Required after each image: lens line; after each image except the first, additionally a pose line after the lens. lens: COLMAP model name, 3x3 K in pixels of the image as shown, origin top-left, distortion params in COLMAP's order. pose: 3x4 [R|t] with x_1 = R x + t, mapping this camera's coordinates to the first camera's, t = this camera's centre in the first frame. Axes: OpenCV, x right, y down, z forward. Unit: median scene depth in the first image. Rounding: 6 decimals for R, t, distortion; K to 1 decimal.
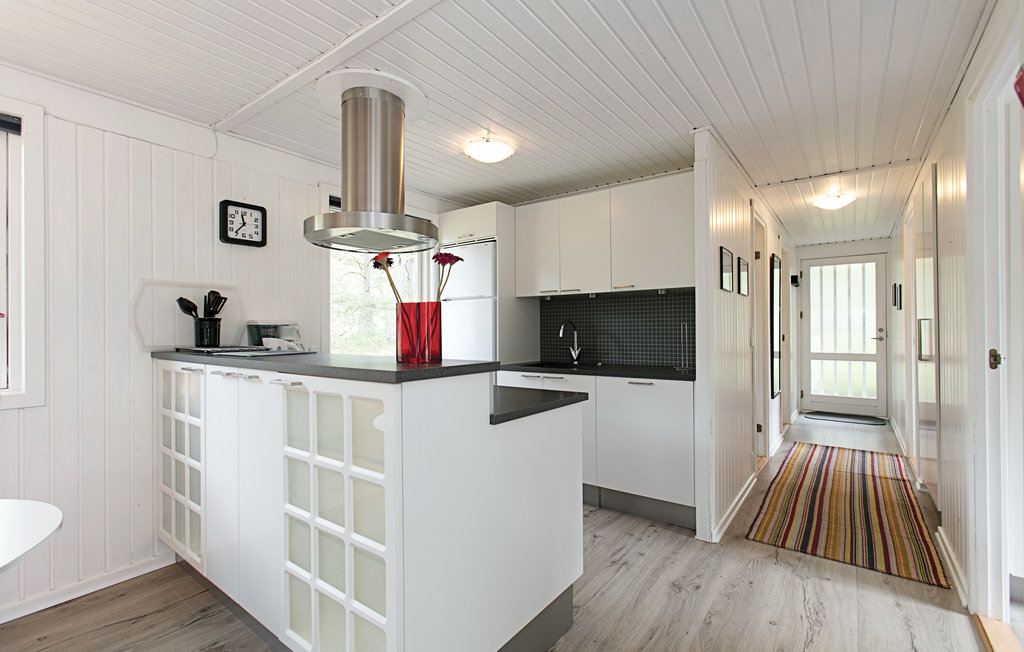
lens RADIAL K [[454.2, 0, 512.0], [0, 454.2, 326.0], [0, 0, 1]] dist [0.000470, -0.000130]
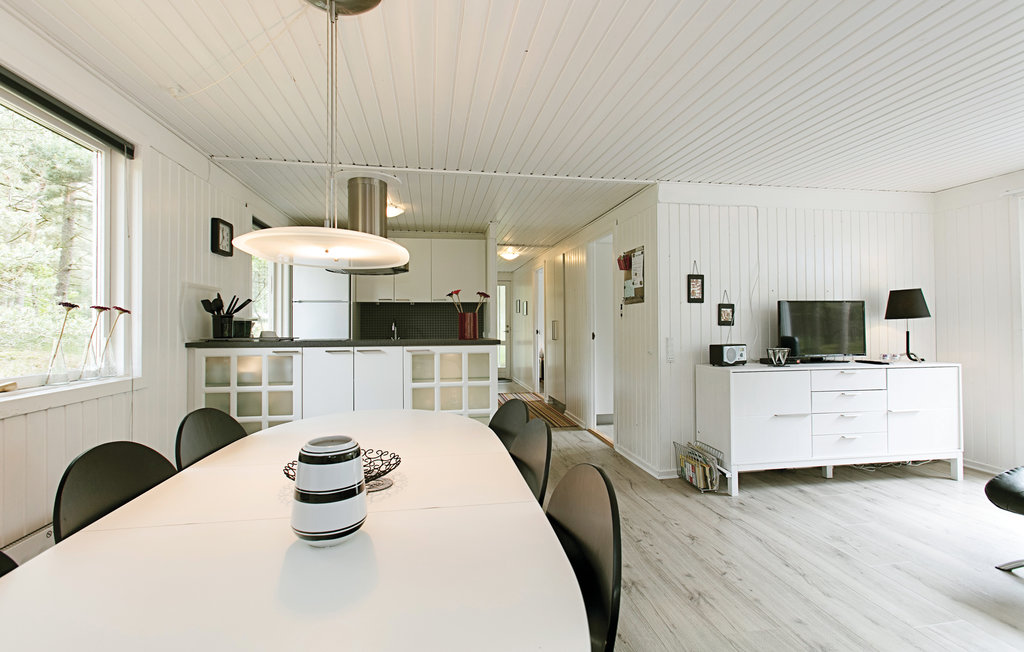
lens RADIAL K [[468.2, 0, 496.3], [0, 468.2, 318.5], [0, 0, 1]] dist [-0.000076, 0.000595]
pose [[0.706926, 0.010941, 0.707203, -0.762396], [-0.003514, 0.999922, -0.011957, 0.002407], [-0.707279, 0.005967, 0.706910, -0.325786]]
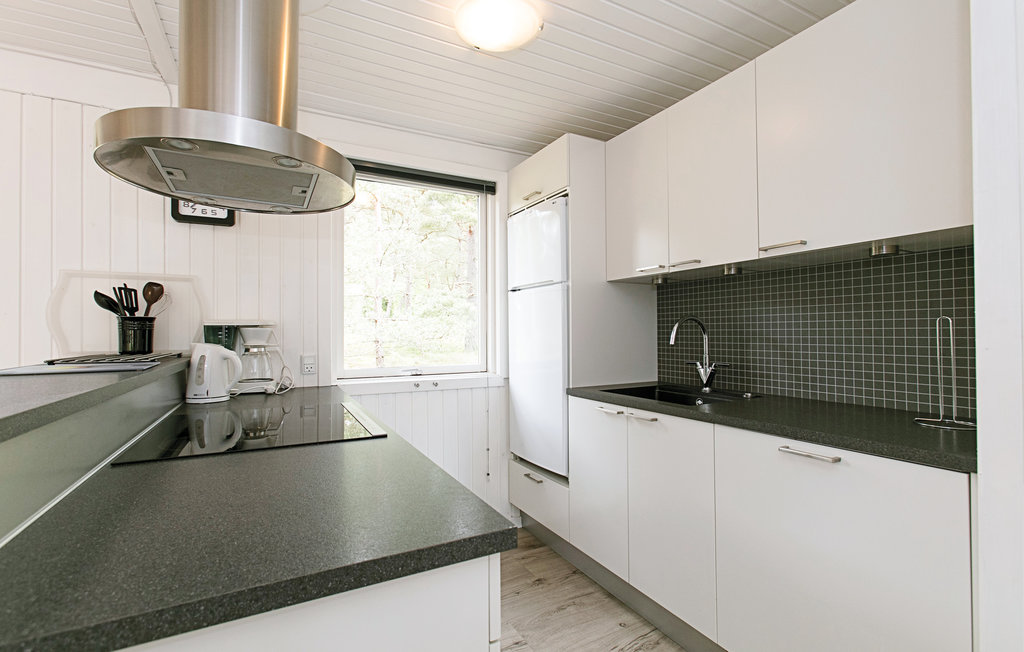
lens RADIAL K [[454.2, 0, 512.0], [0, 454.2, 326.0], [0, 0, 1]] dist [0.000470, -0.000130]
pose [[0.907850, -0.003603, -0.419279, 0.172777], [0.002923, 0.999993, -0.002265, 0.001079], [0.419284, 0.000830, 0.907855, 0.401015]]
